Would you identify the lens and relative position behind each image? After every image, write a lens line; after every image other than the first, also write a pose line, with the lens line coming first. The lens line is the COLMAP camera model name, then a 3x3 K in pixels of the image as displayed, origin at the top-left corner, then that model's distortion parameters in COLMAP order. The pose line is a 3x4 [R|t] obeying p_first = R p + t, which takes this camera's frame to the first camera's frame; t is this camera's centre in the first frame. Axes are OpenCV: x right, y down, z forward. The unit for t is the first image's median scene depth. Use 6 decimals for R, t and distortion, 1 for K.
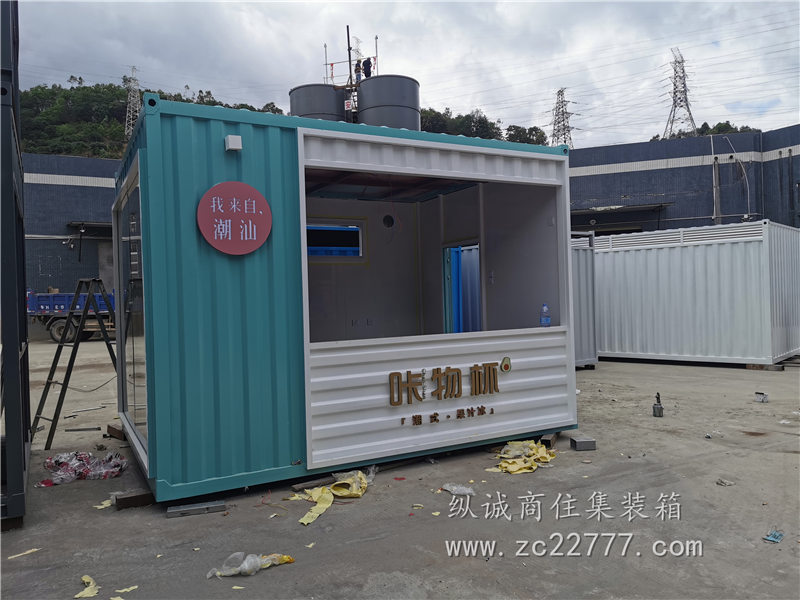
lens RADIAL K [[620.2, 0, 400.0], [0, 620.2, 300.0], [0, 0, 1]] dist [0.001331, -0.006589]
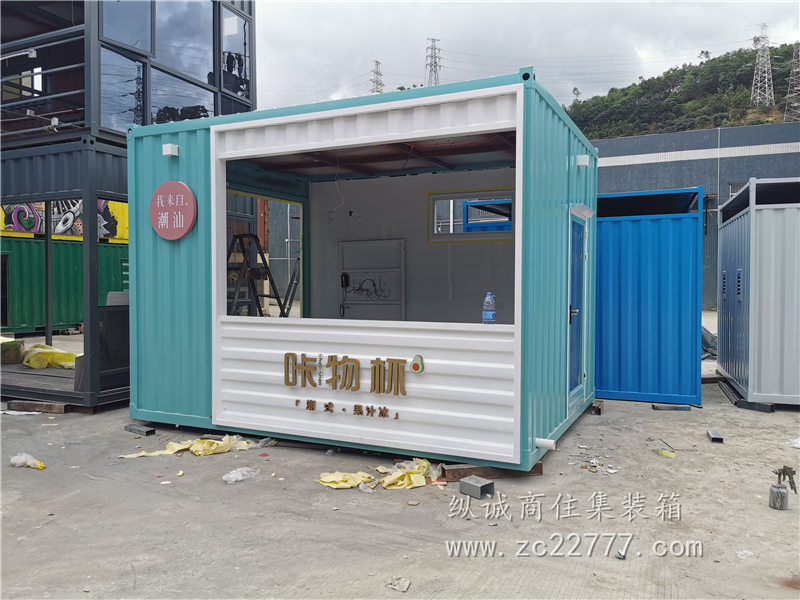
lens RADIAL K [[620.2, 0, 400.0], [0, 620.2, 300.0], [0, 0, 1]] dist [0.001331, -0.006589]
pose [[0.590734, 0.057896, -0.804787, 0.858886], [-0.024797, 0.998254, 0.053612, -0.025224], [0.806485, -0.011714, 0.591138, 0.527730]]
